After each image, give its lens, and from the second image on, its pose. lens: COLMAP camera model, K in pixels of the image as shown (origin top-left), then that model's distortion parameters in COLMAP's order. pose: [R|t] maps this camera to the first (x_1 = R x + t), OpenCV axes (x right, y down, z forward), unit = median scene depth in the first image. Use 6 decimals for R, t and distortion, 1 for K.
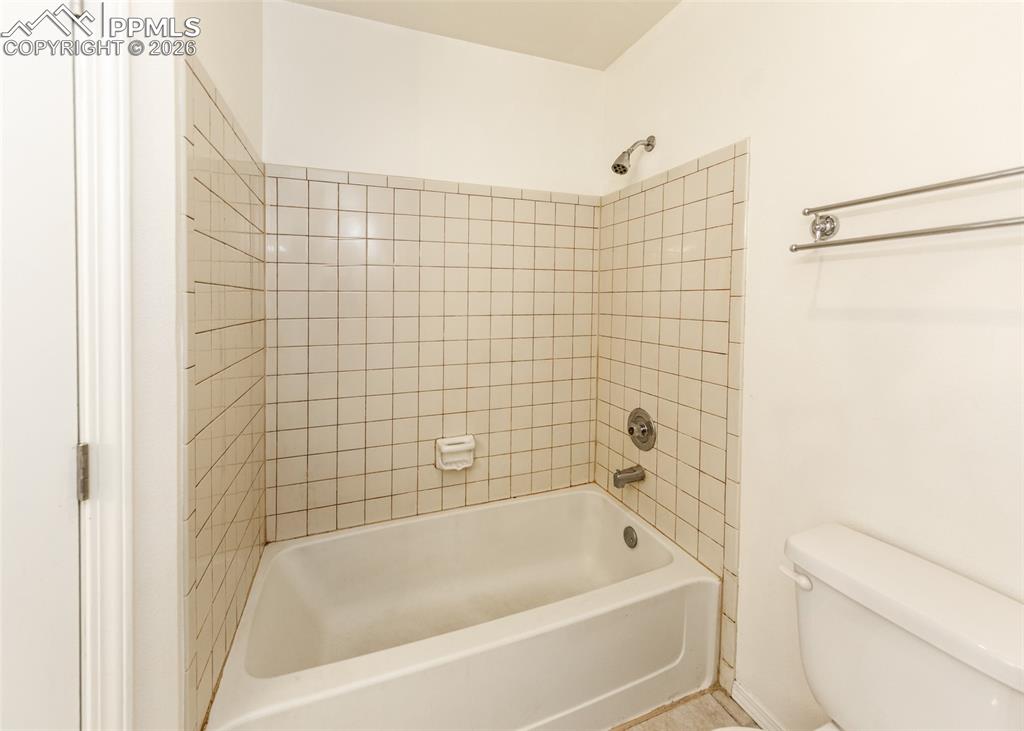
lens RADIAL K [[405.9, 0, 493.5], [0, 405.9, 314.1], [0, 0, 1]] dist [0.001953, 0.000129]
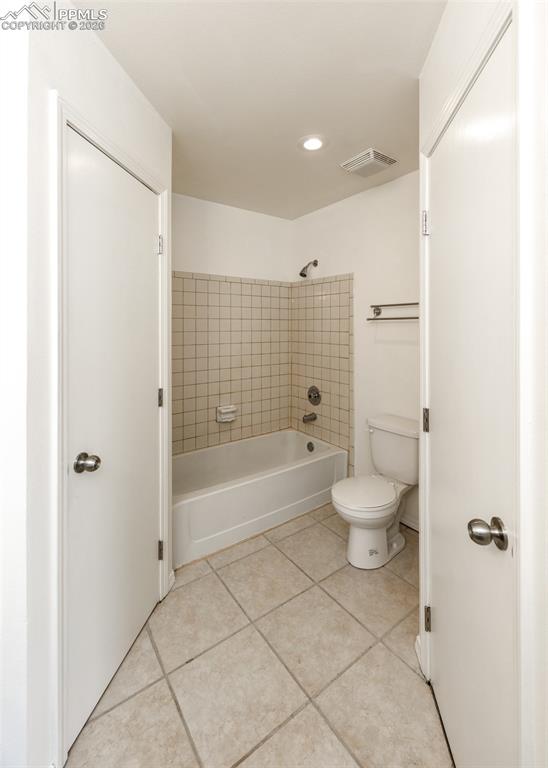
lens RADIAL K [[337.7, 0, 267.2], [0, 337.7, 321.6], [0, 0, 1]] dist [-0.001882, 0.000383]
pose [[0.964557, 0.002135, 0.263866, -0.338765], [0.010386, 0.998885, -0.046046, -0.026187], [-0.263670, 0.047155, 0.963460, -0.654722]]
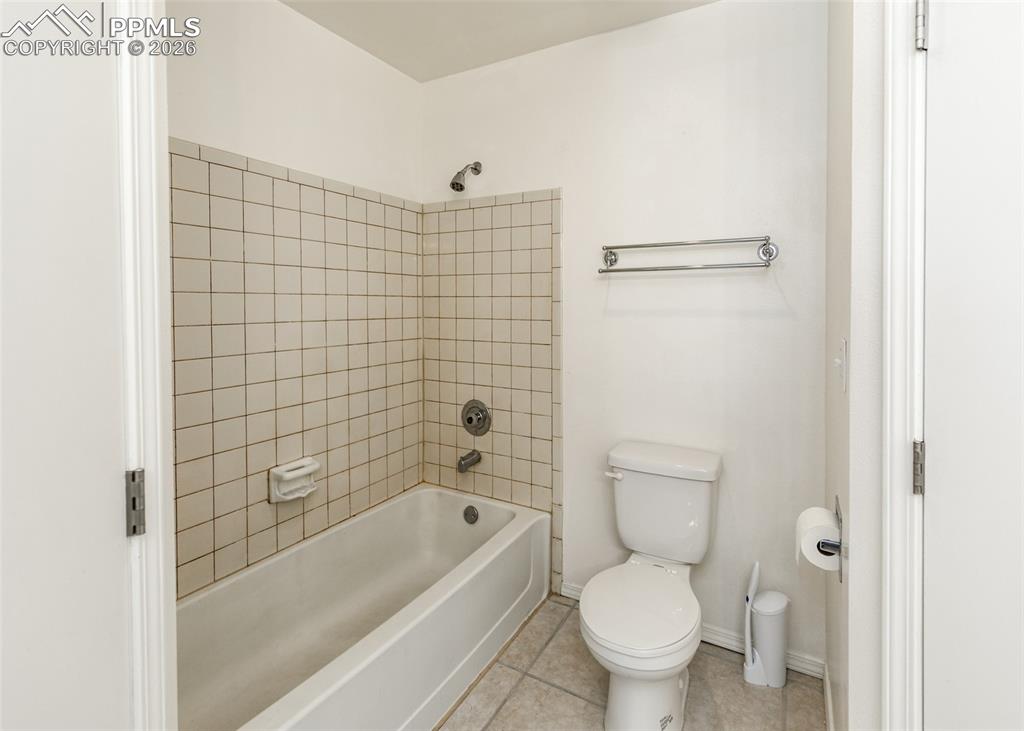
lens RADIAL K [[483.8, 0, 546.7], [0, 483.8, 311.4], [0, 0, 1]] dist [0.002206, 0.000367]
pose [[0.738179, -0.008592, 0.674550, -0.393968], [0.020399, 0.999746, -0.009589, 0.003050], [-0.674297, 0.020839, 0.738167, -0.136195]]
